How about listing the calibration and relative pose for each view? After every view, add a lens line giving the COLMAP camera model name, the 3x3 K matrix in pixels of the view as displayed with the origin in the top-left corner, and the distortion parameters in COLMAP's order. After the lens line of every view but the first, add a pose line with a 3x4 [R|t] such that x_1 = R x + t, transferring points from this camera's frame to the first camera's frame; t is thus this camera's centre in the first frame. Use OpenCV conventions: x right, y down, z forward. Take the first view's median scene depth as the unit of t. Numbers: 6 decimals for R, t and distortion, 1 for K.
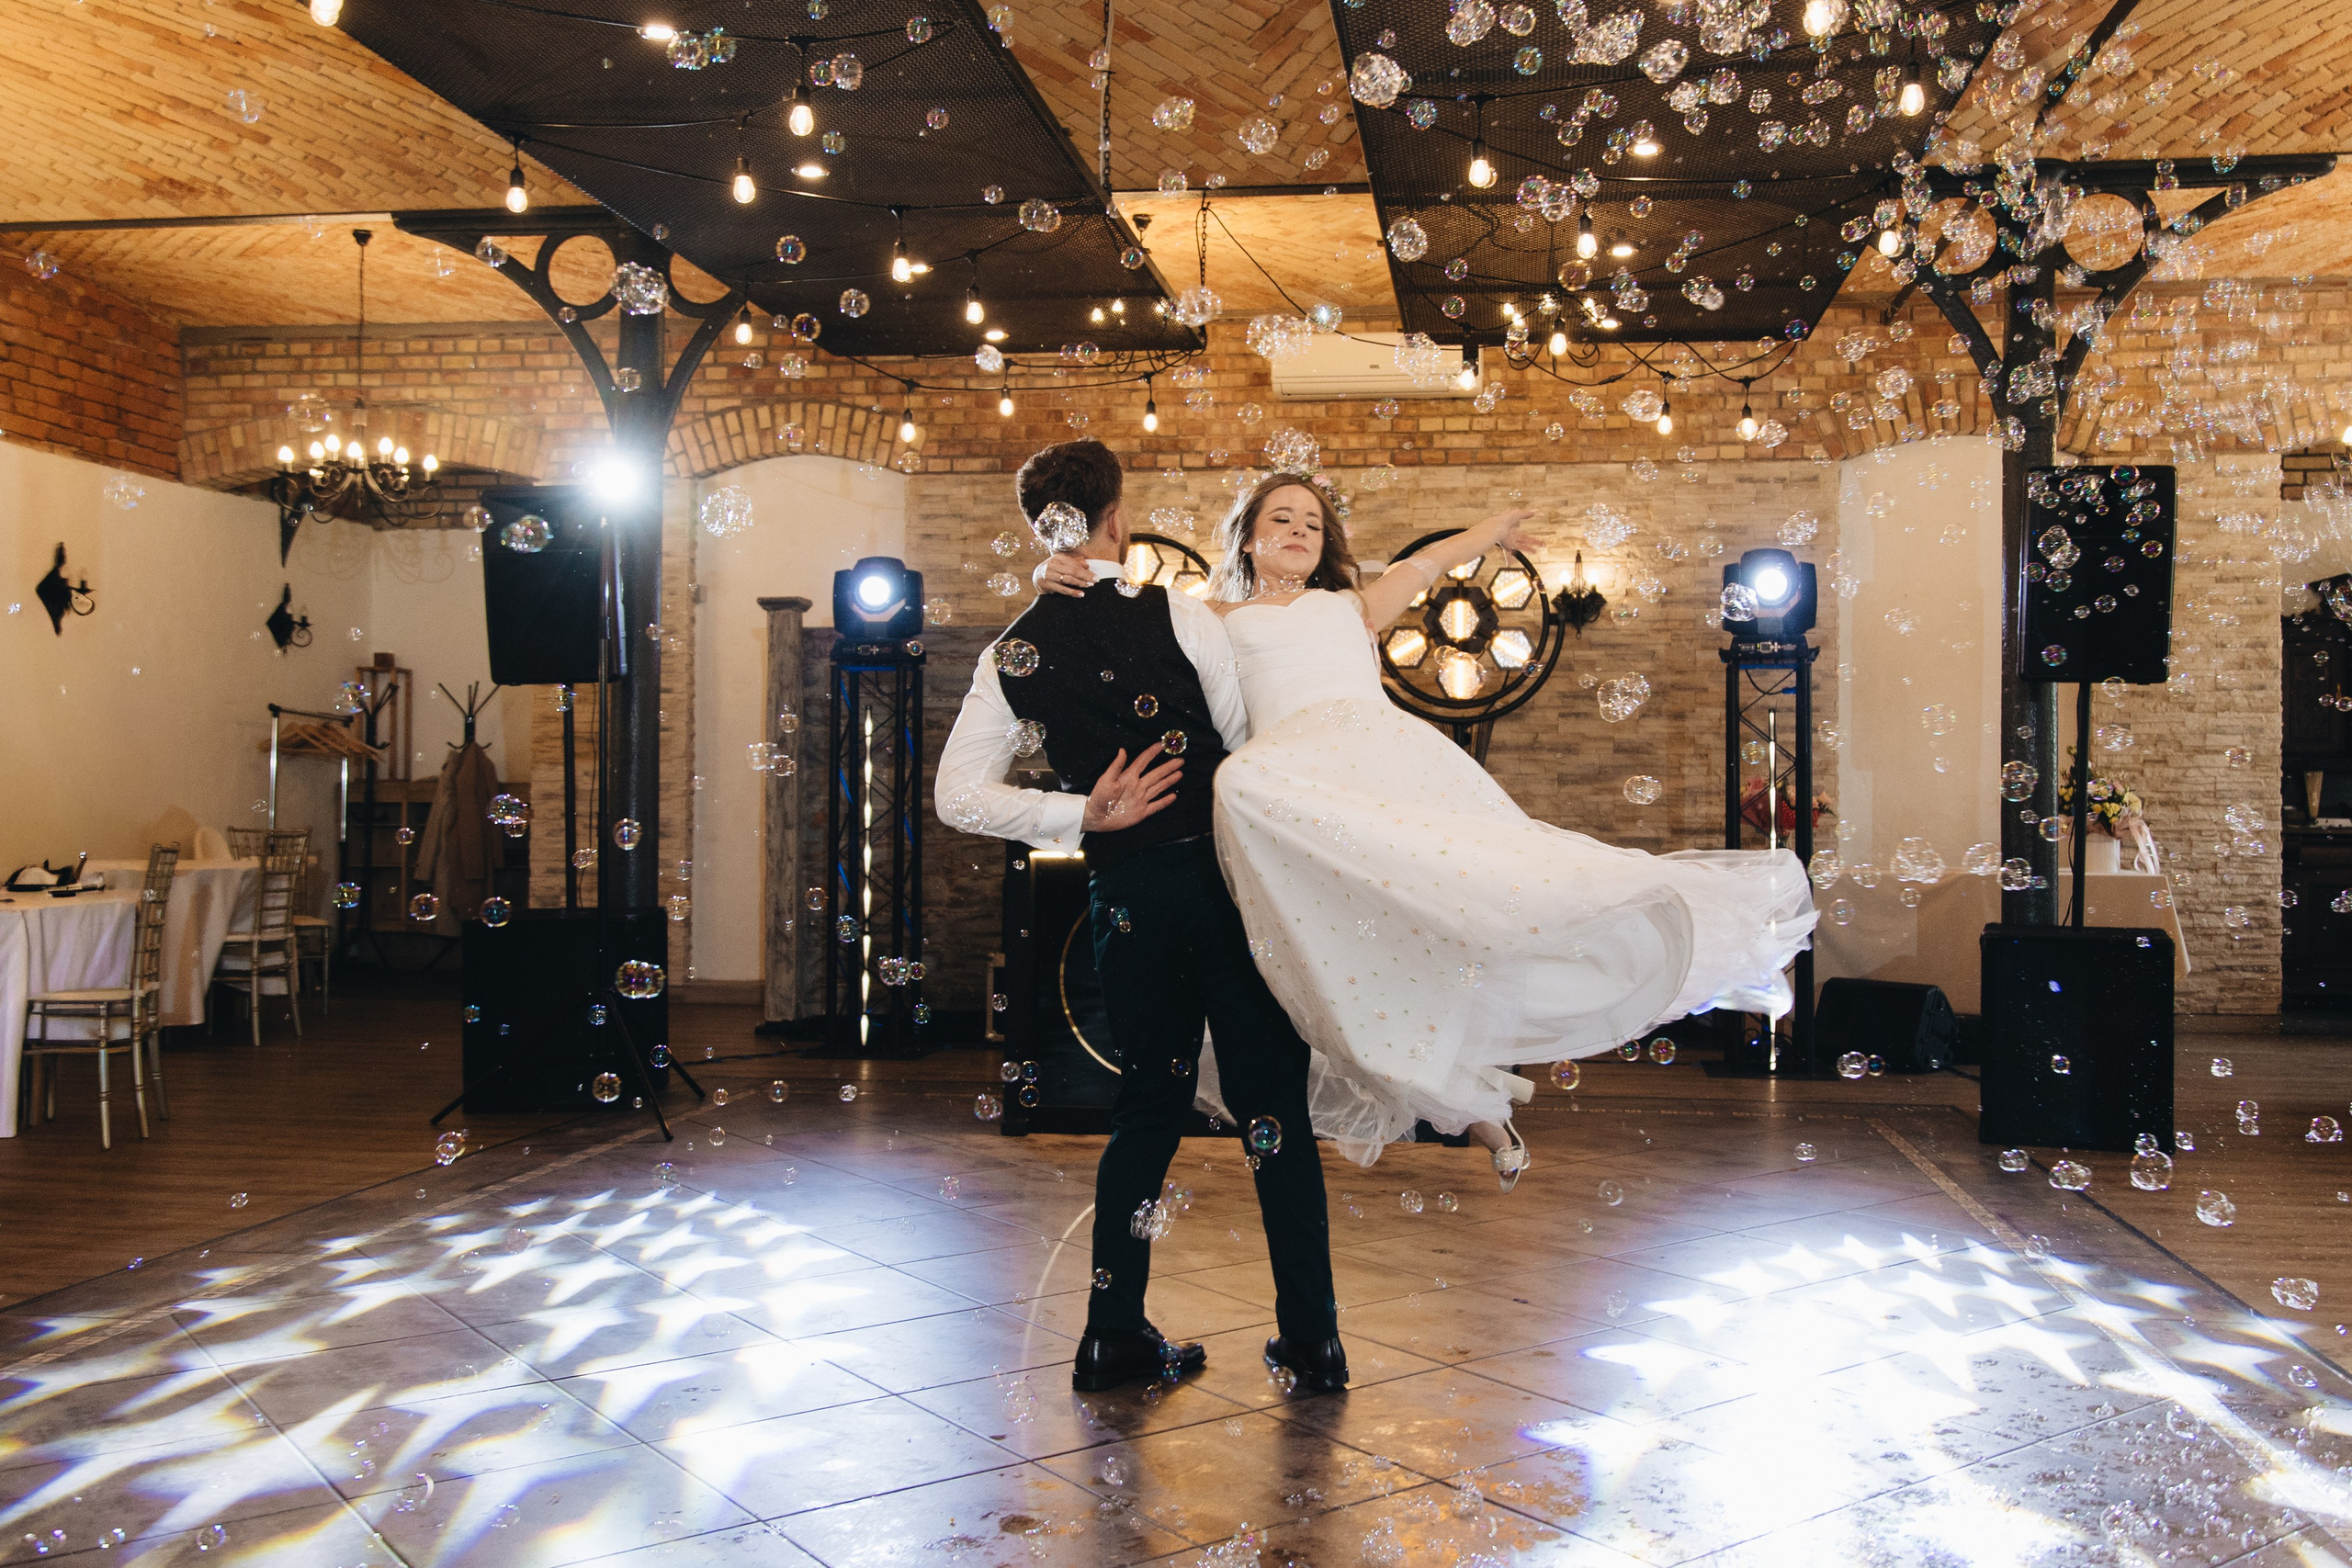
lens RADIAL K [[2005.3, 0, 1254.2], [0, 2005.3, 768.7], [0, 0, 1]] dist [0.001356, 0.003216]
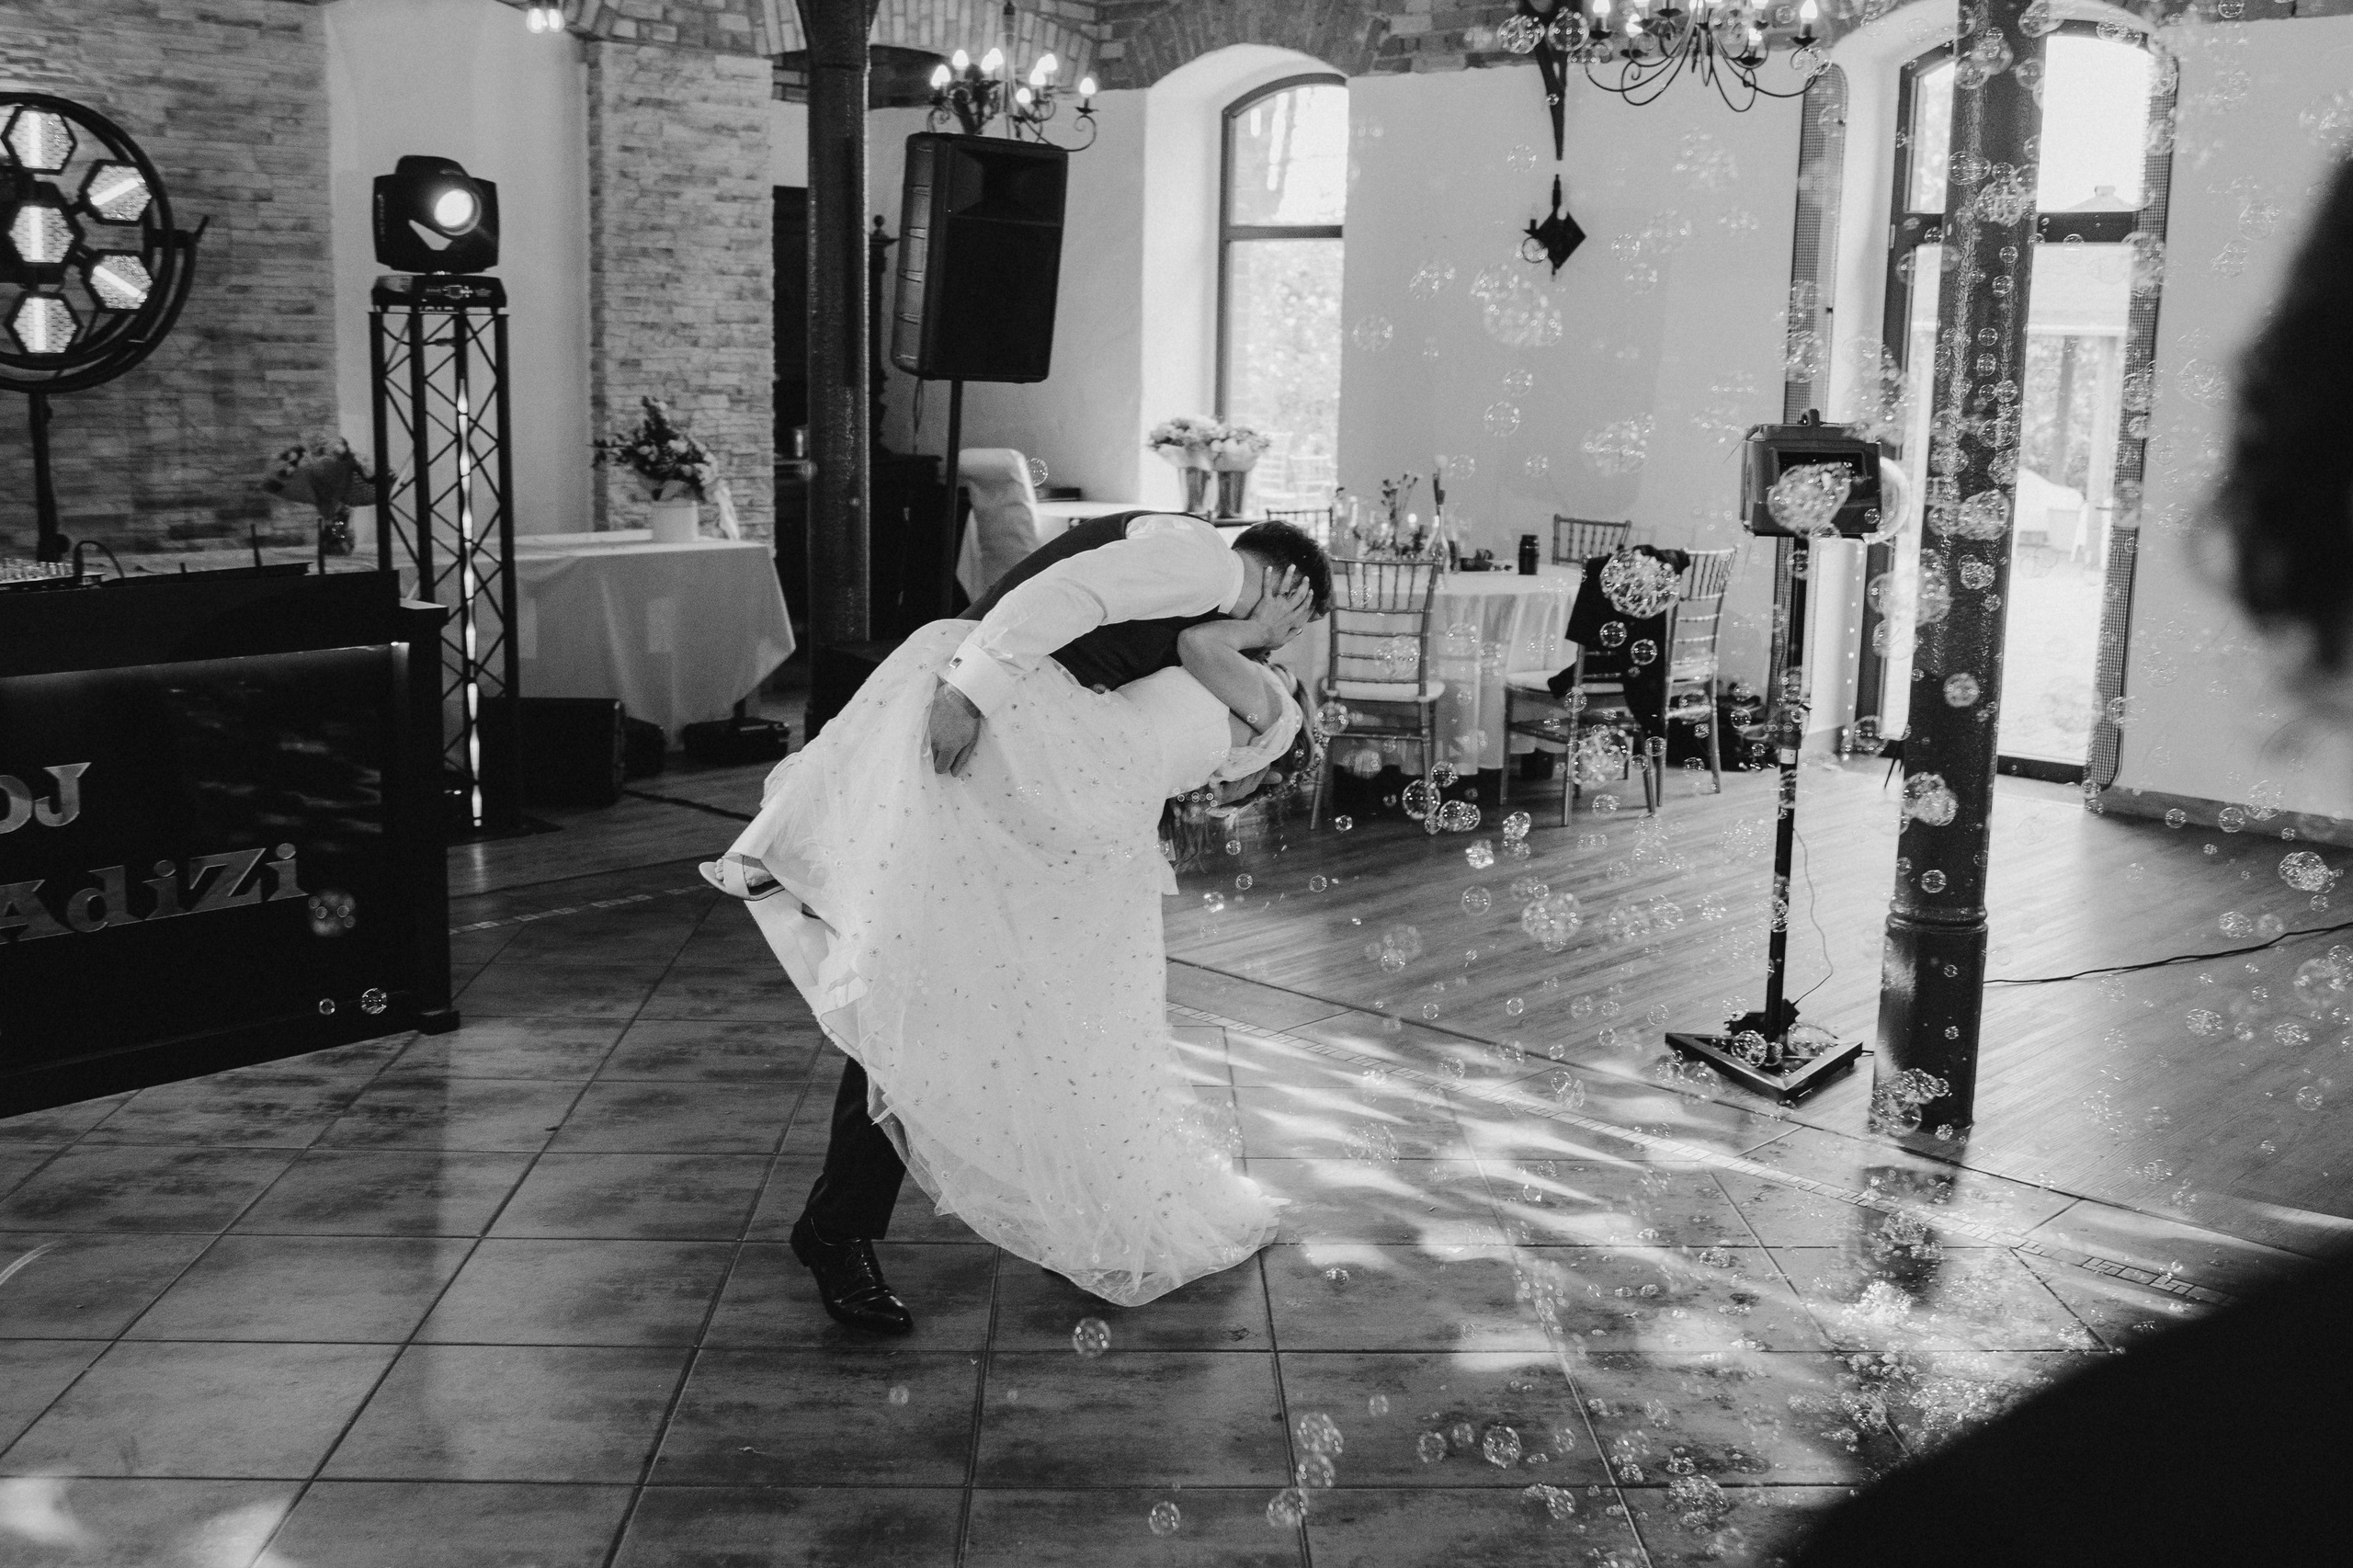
lens RADIAL K [[2364.8, 0, 1176.5], [0, 2364.8, 784.0], [0, 0, 1]] dist [-0.090408, 0.126035]
pose [[0.586466, -0.142550, 0.797331, -0.263020], [-0.033299, 0.979316, 0.199579, -0.051781], [-0.809289, -0.143597, 0.569589, 0.191894]]
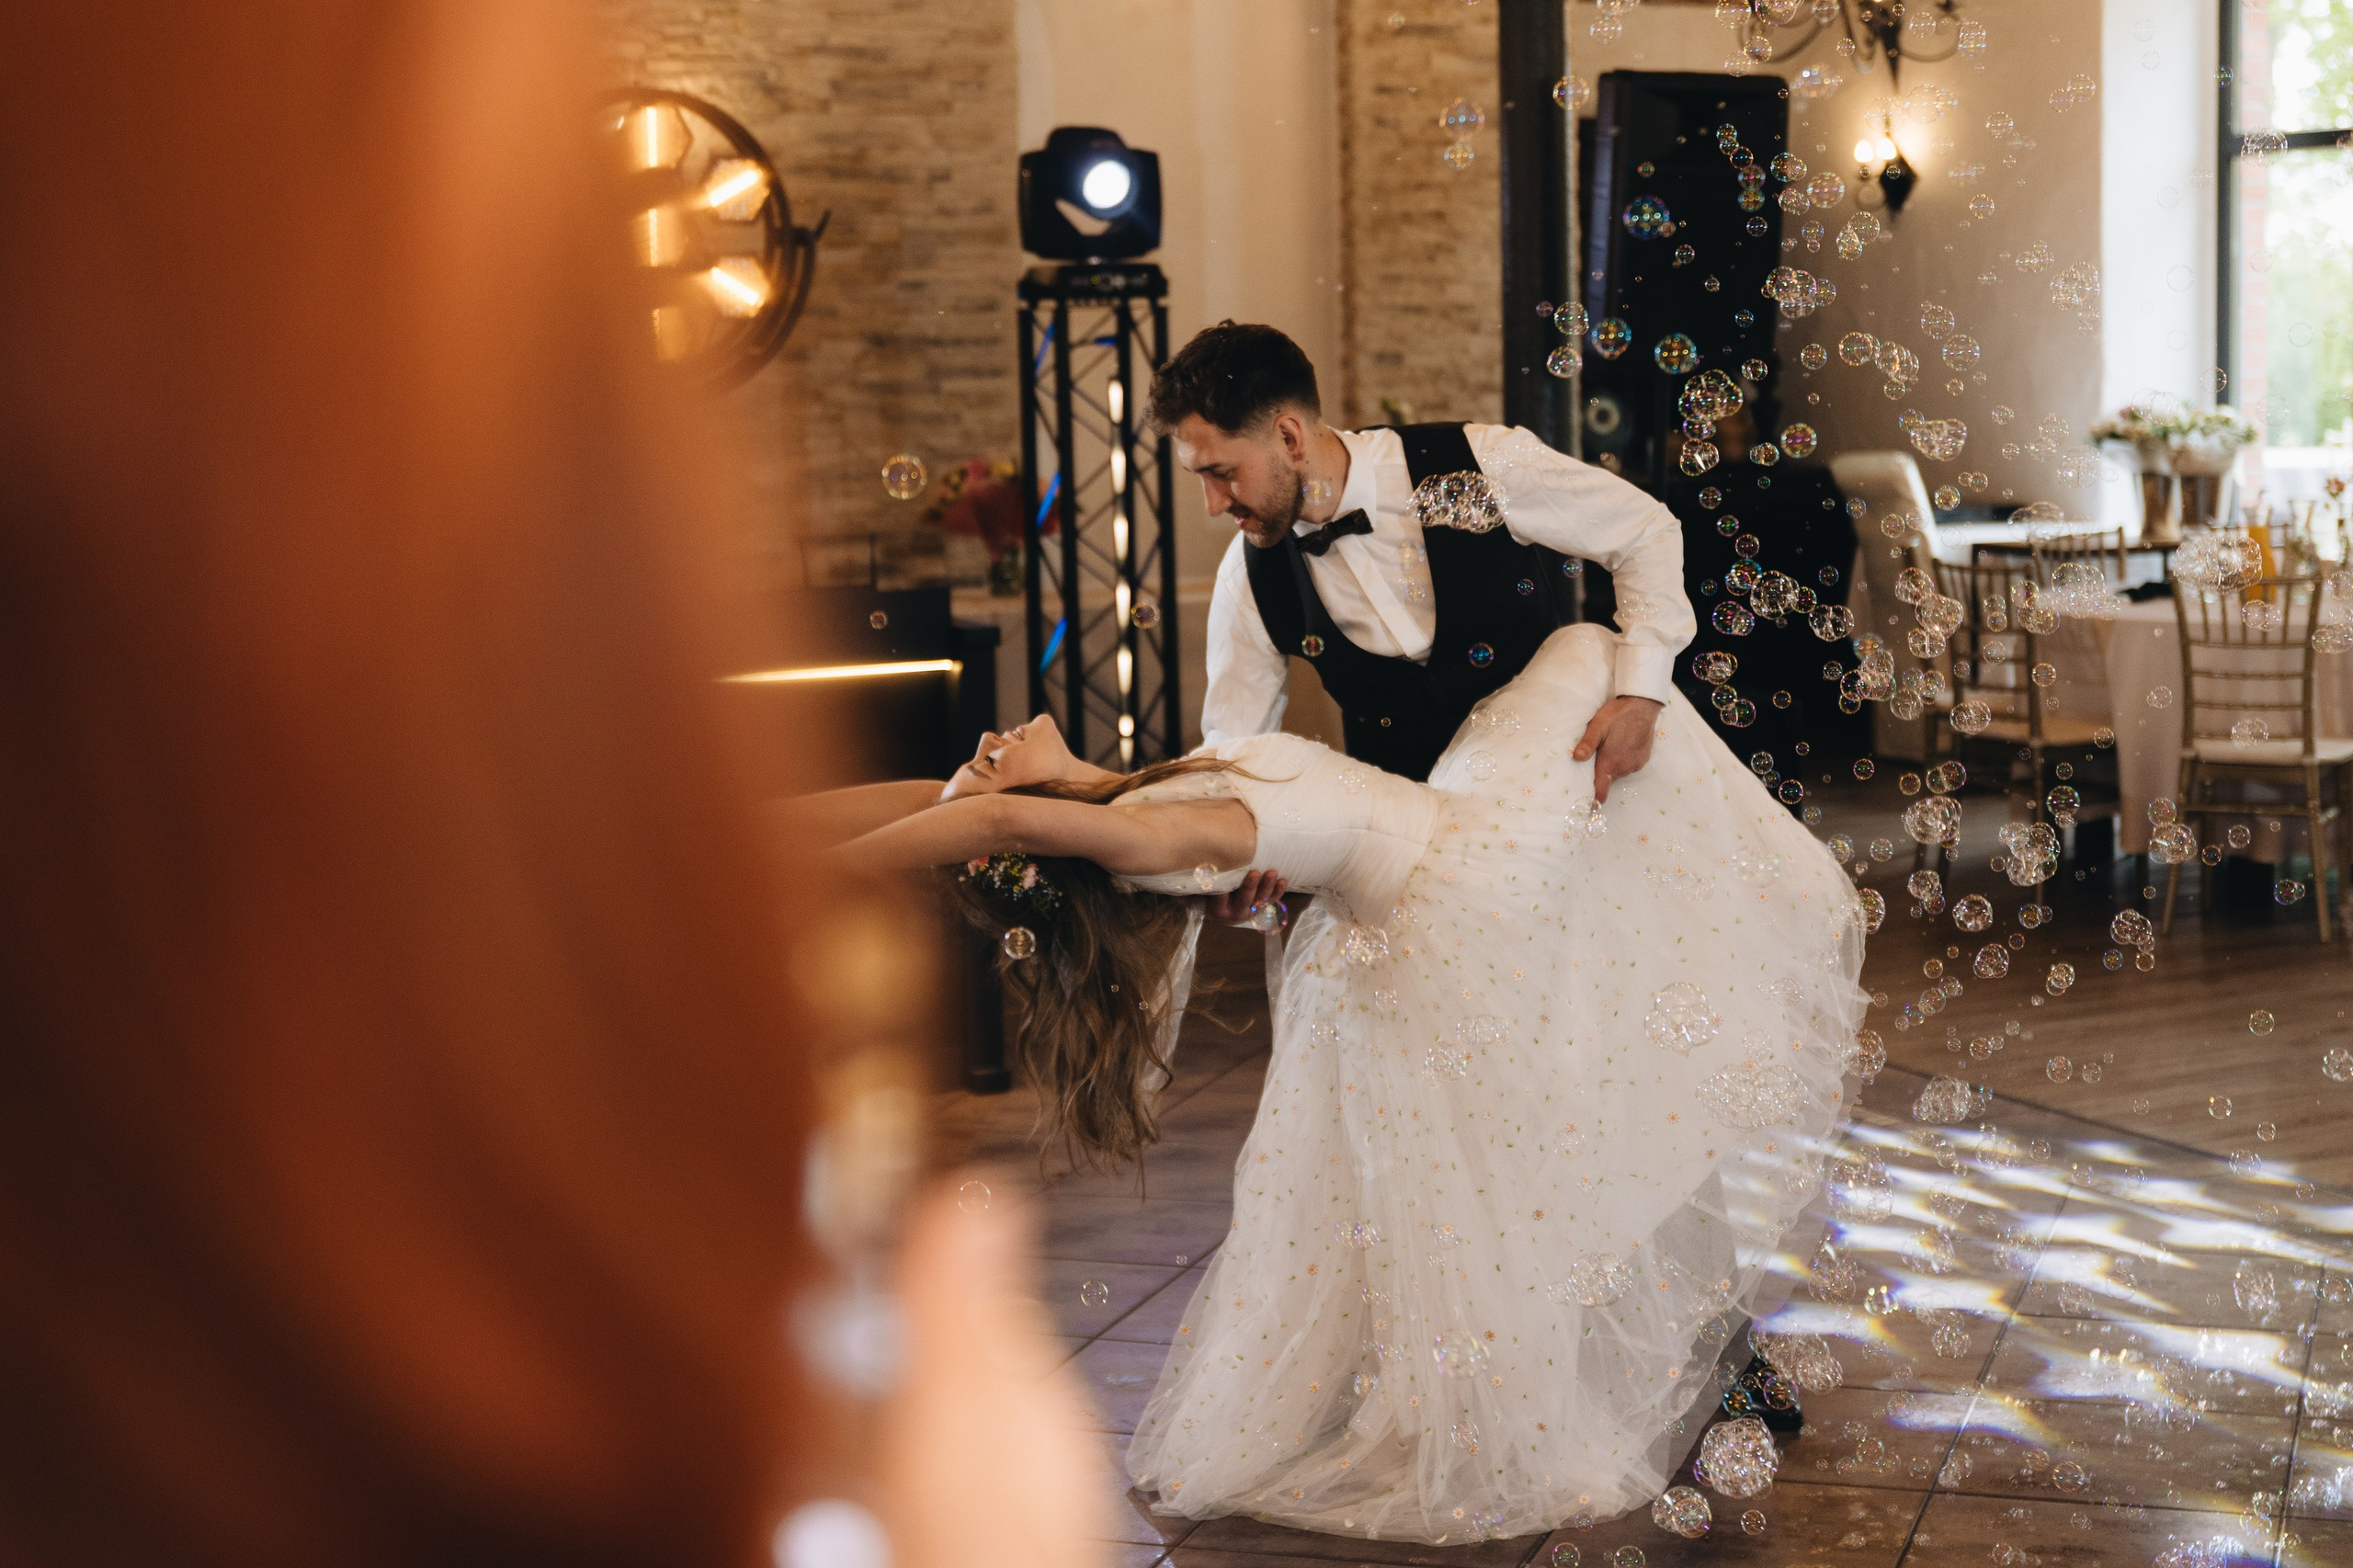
lens RADIAL K [[3688.5, 0, 1255.1], [0, 3688.5, 736.0], [0, 0, 1]] dist [0.033609, -0.026831]
pose [[0.825571, -0.087026, 0.557548, -0.319886], [0.015862, 0.991225, 0.131231, -0.057414], [-0.564076, -0.099497, 0.819706, -0.032088]]
